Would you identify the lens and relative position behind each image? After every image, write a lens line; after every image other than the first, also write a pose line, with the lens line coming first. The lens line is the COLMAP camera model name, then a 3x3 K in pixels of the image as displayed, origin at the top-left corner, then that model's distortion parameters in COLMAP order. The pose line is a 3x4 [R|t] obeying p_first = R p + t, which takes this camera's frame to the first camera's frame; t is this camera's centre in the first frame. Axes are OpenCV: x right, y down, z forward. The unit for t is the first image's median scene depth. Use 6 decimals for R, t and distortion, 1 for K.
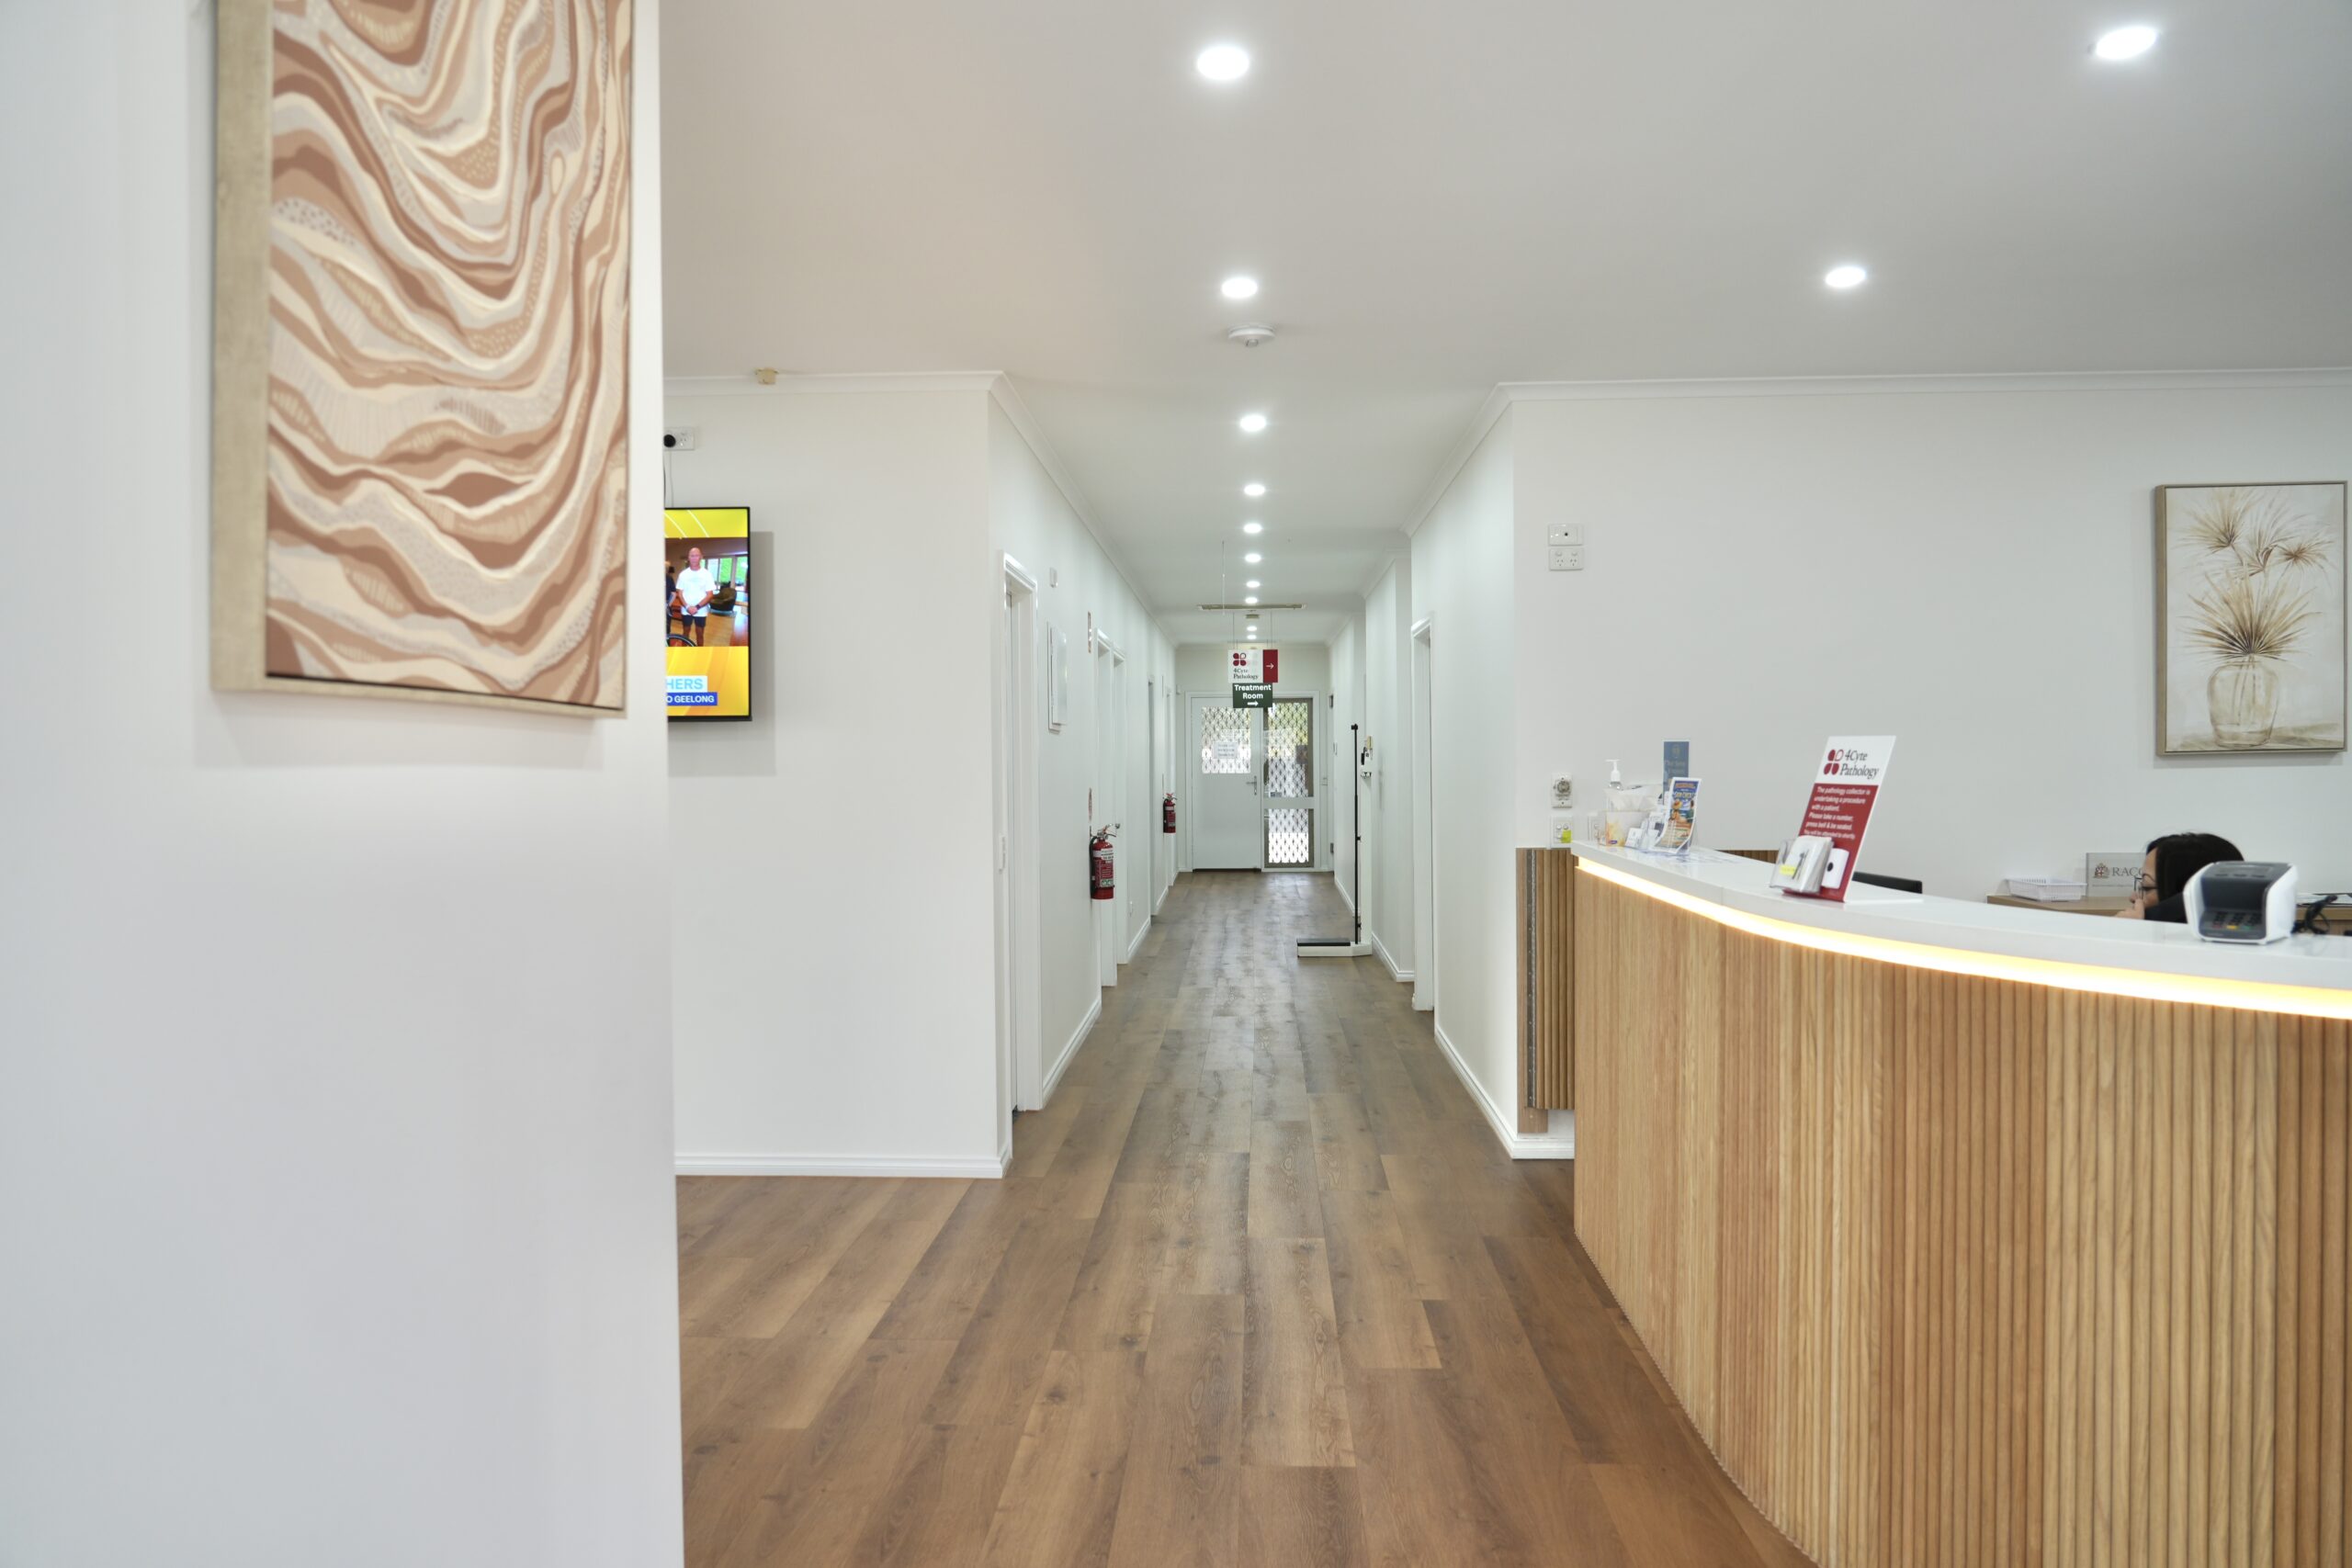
lens RADIAL K [[1591.6, 0, 1176.0], [0, 1591.6, 784.0], [0, 0, 1]] dist [-0.006191, -0.007935]
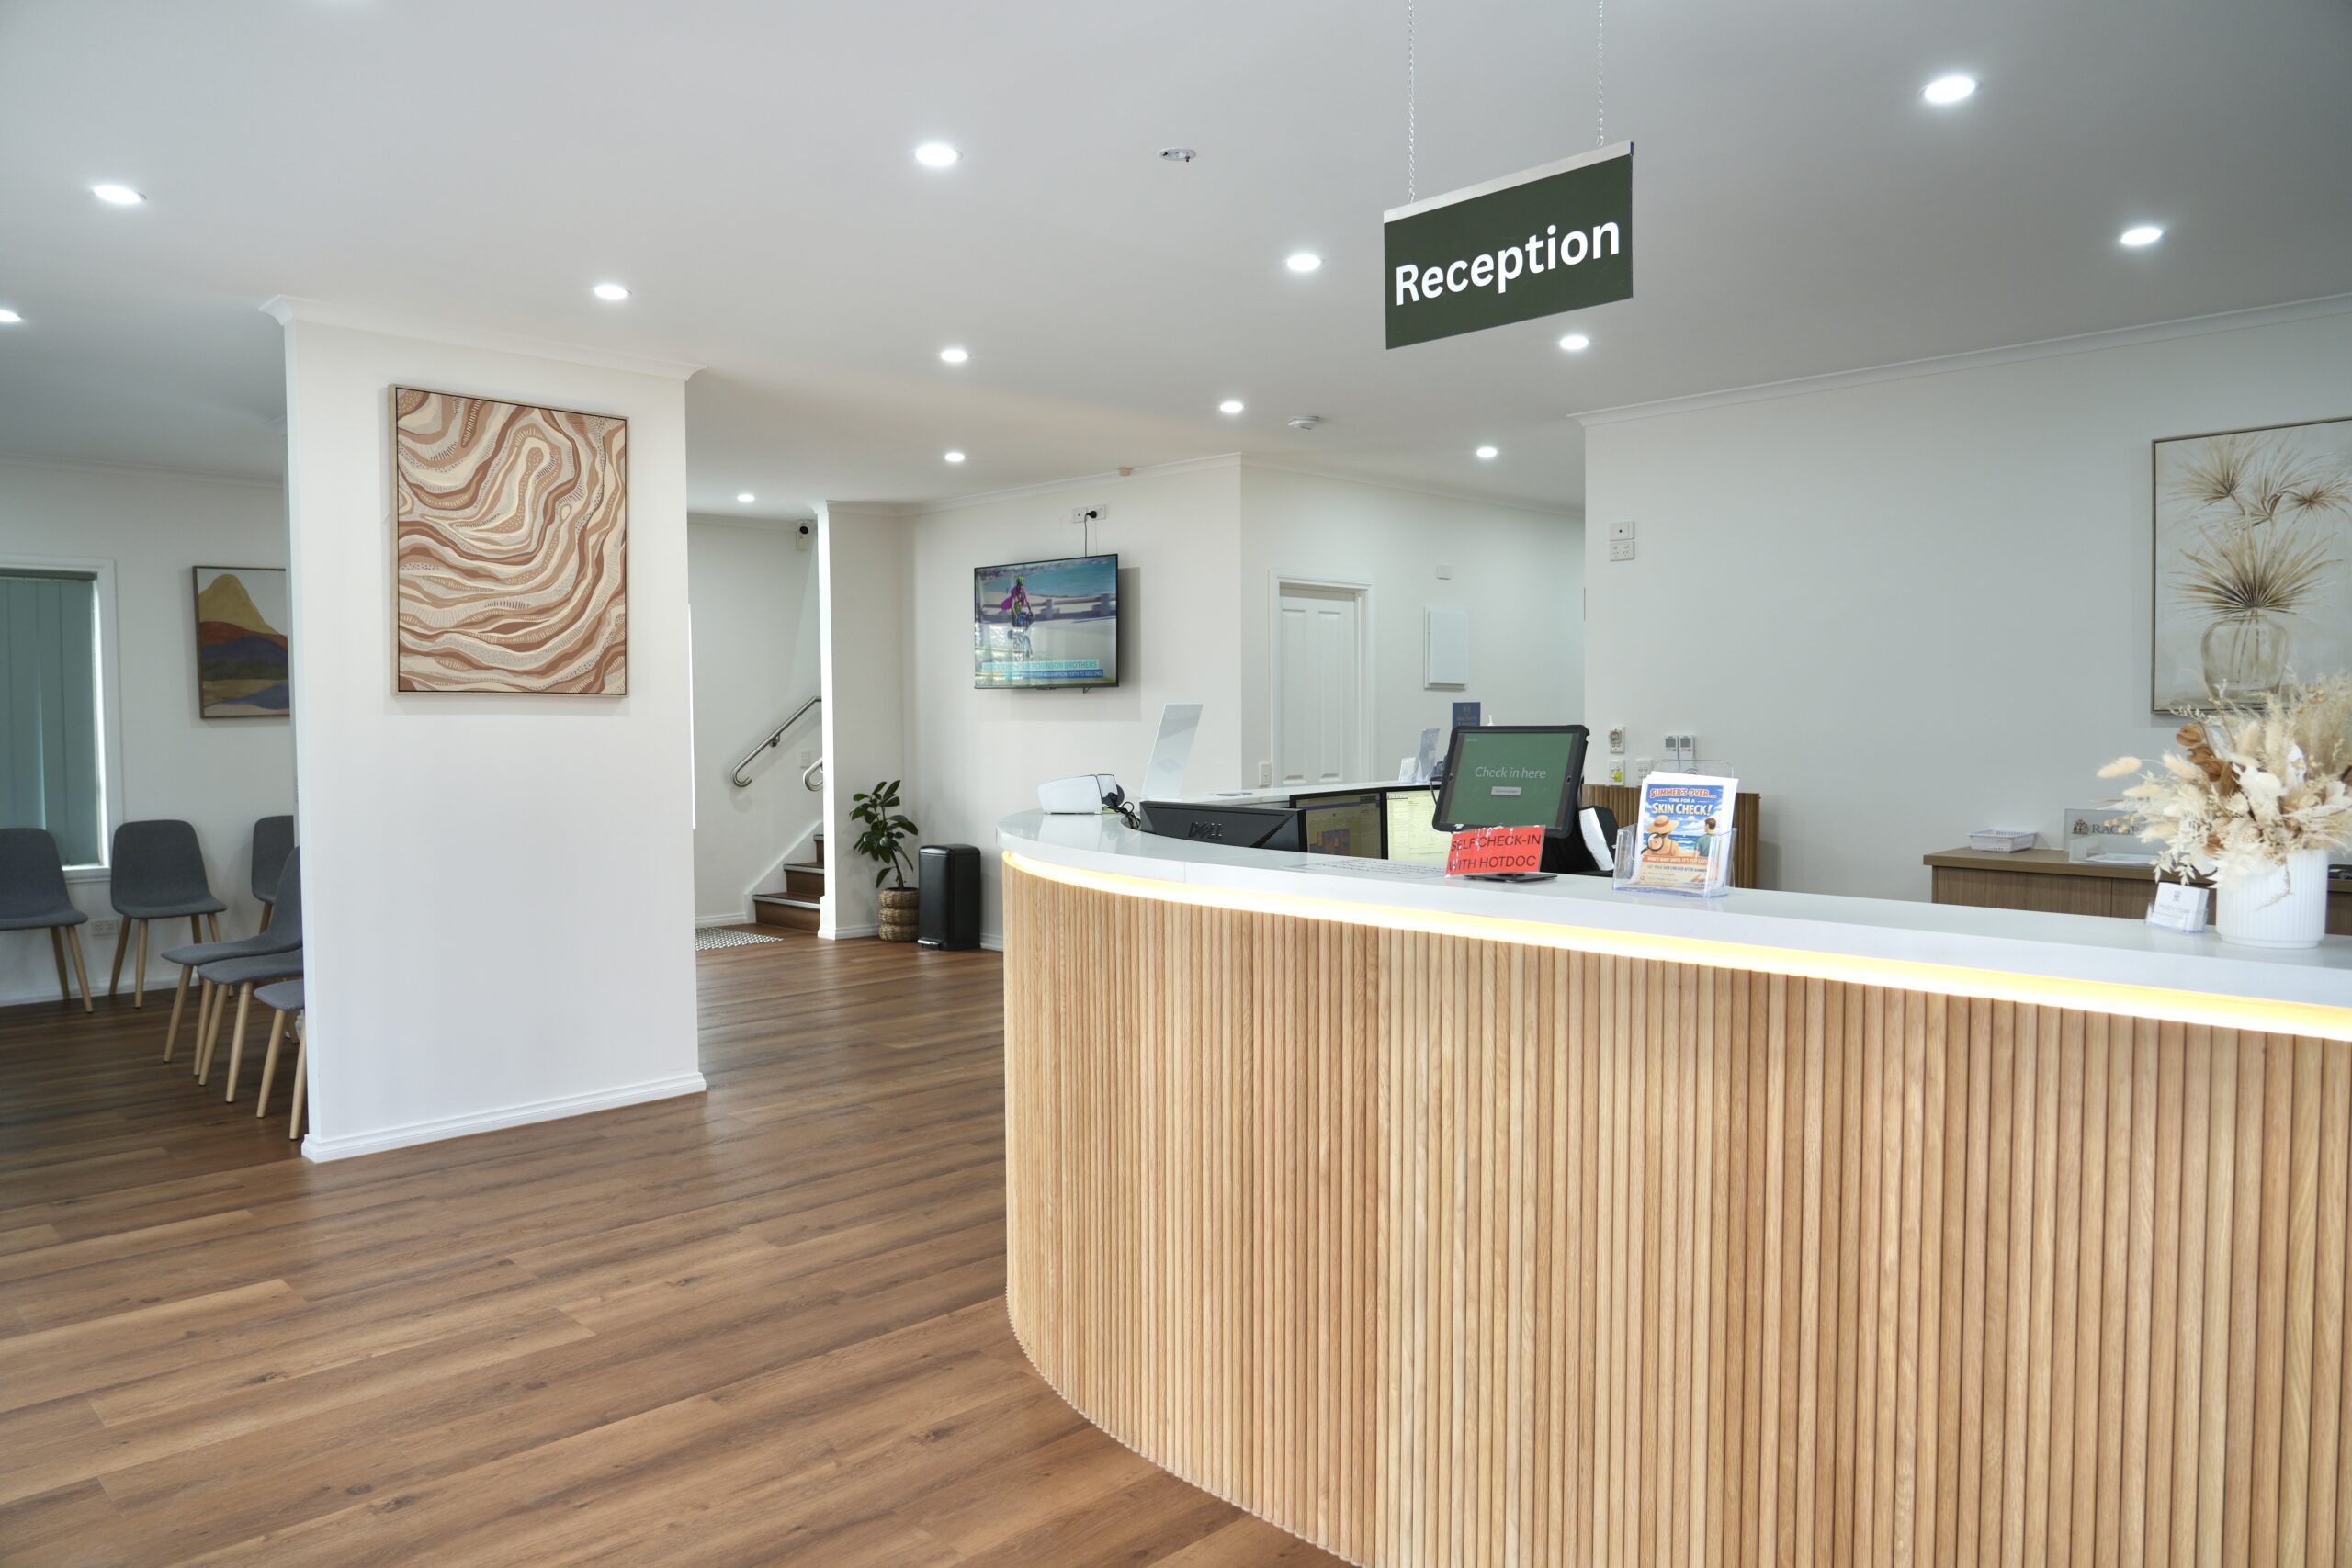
lens RADIAL K [[1591.6, 0, 1176.0], [0, 1591.6, 784.0], [0, 0, 1]] dist [-0.006191, -0.007935]
pose [[0.737938, 0.035711, -0.673924, 2.991889], [-0.013516, 0.999181, 0.038147, -0.013647], [0.674734, -0.019042, 0.737816, -0.504583]]
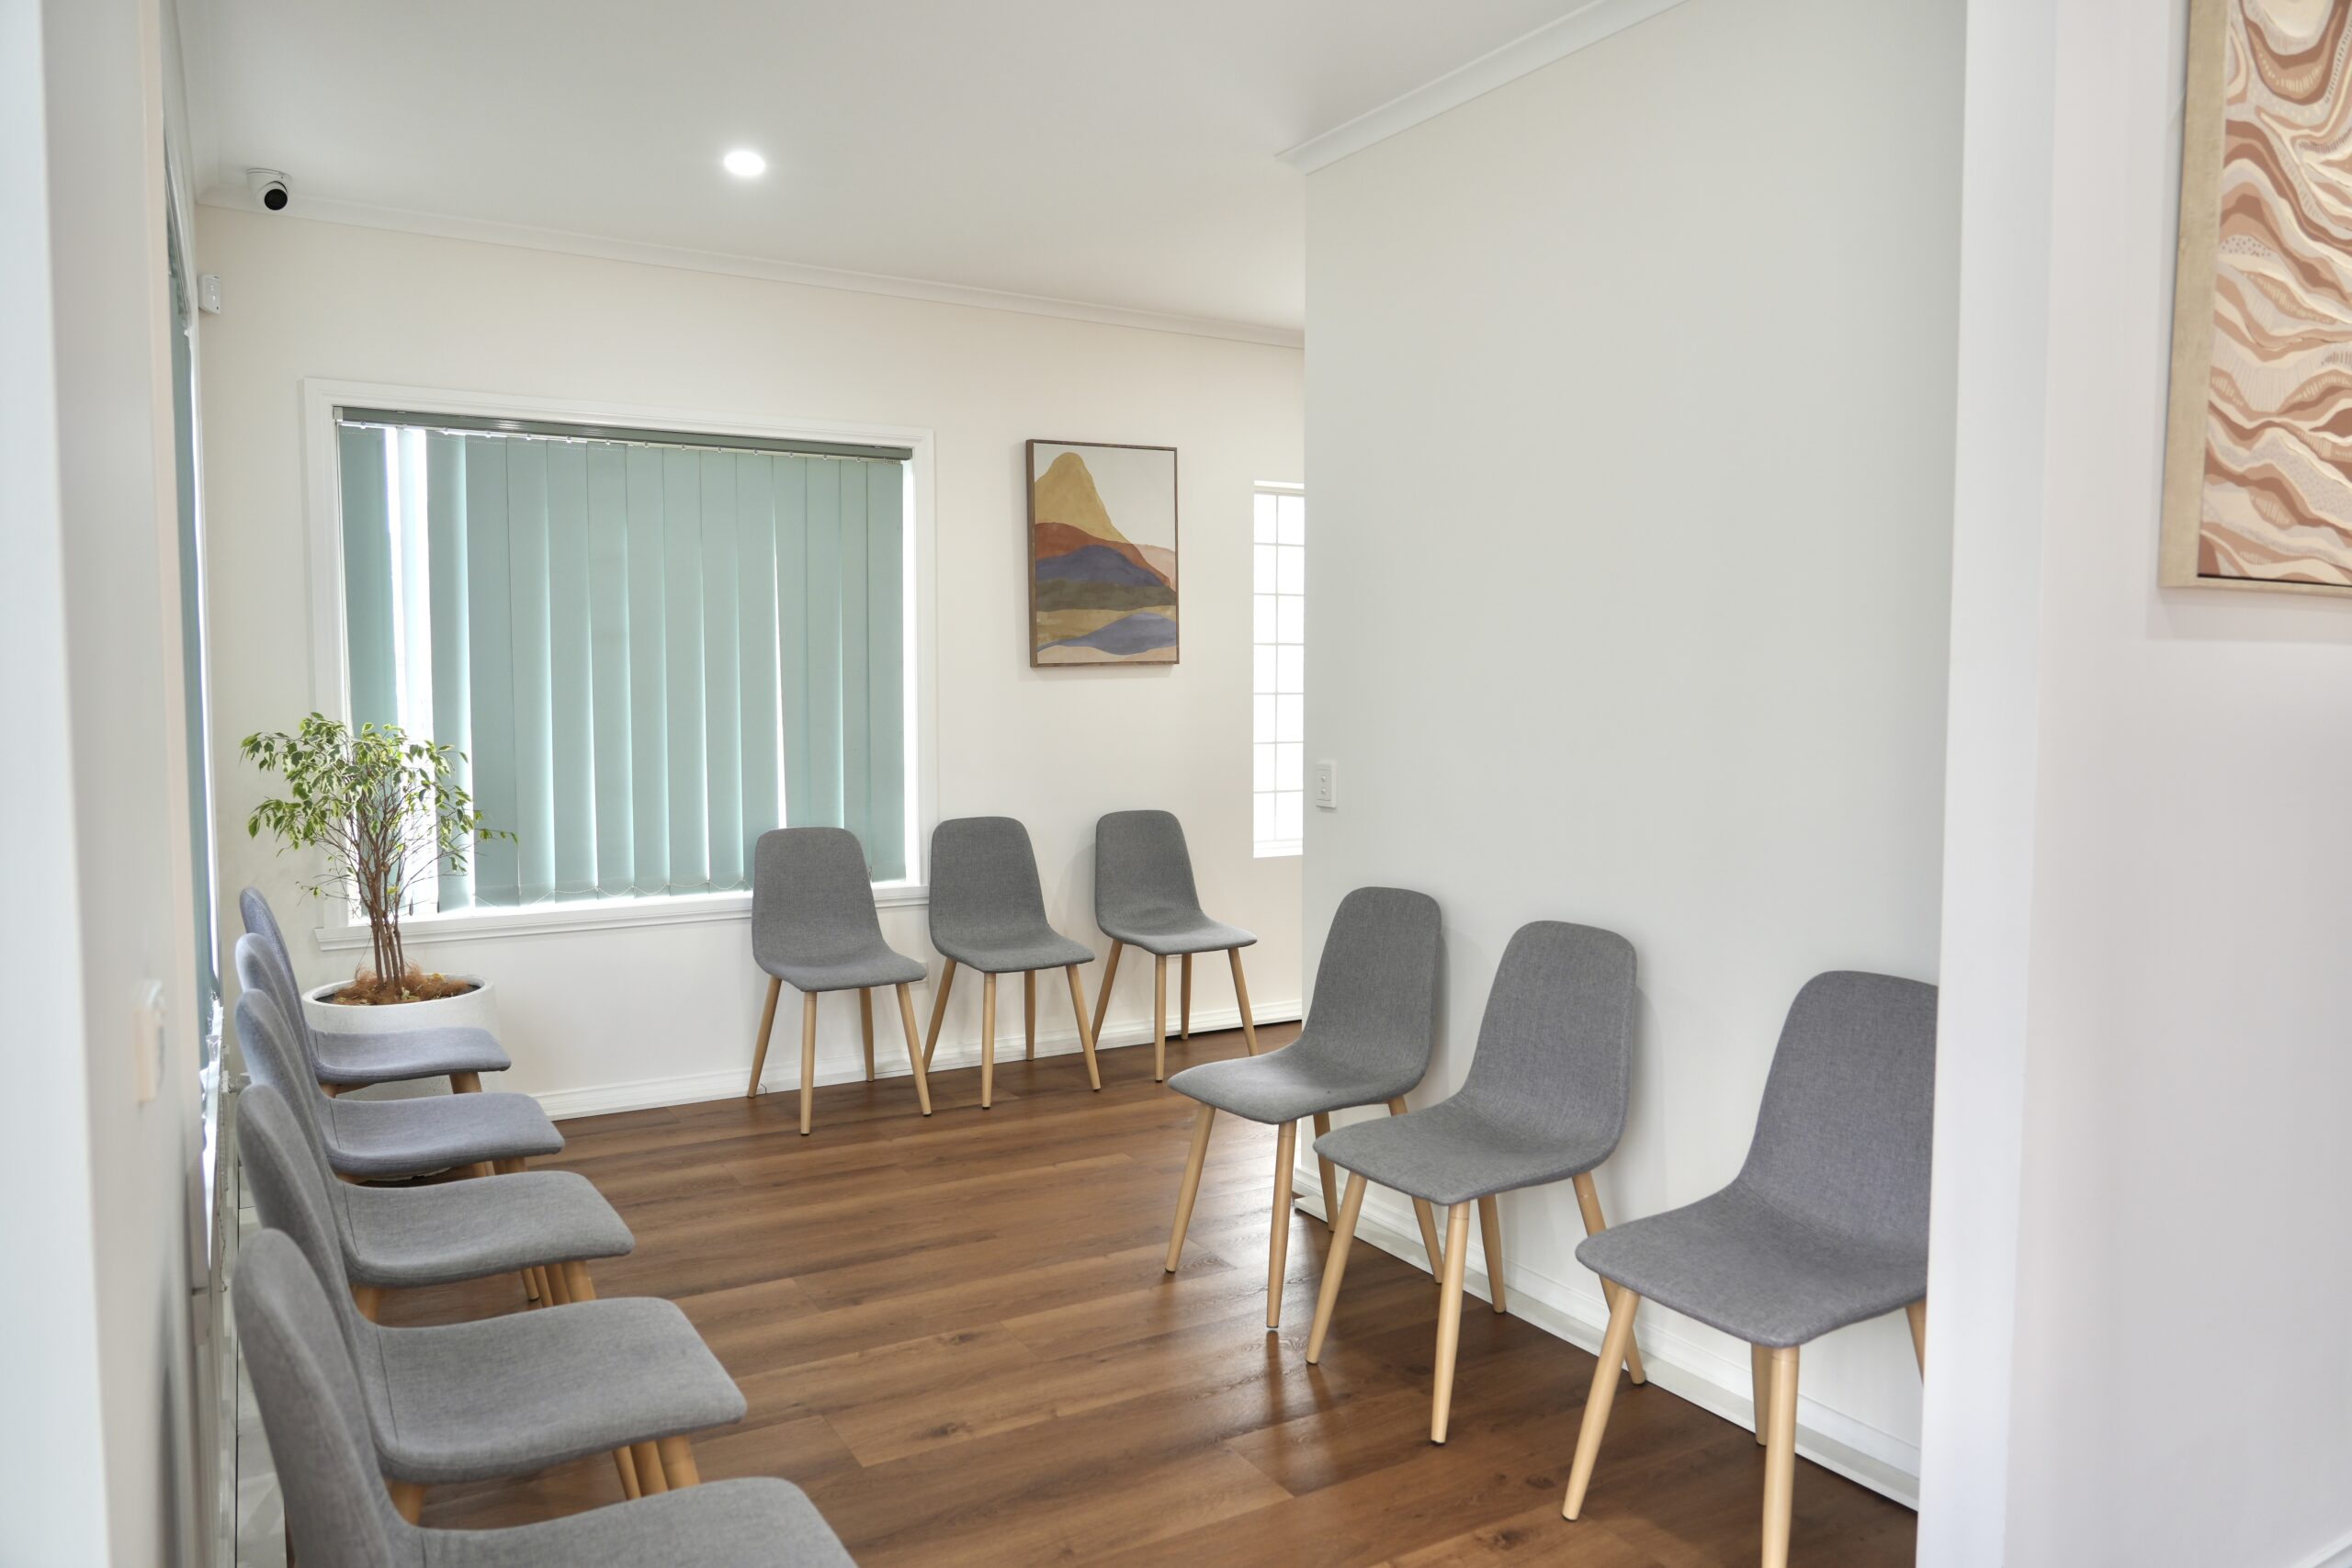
lens RADIAL K [[1591.6, 0, 1176.0], [0, 1591.6, 784.0], [0, 0, 1]] dist [-0.006191, -0.007935]
pose [[0.552693, 0.064734, -0.830867, 0.113106], [-0.017813, 0.997668, 0.065881, 0.037606], [0.833195, -0.021612, 0.552557, -0.515590]]
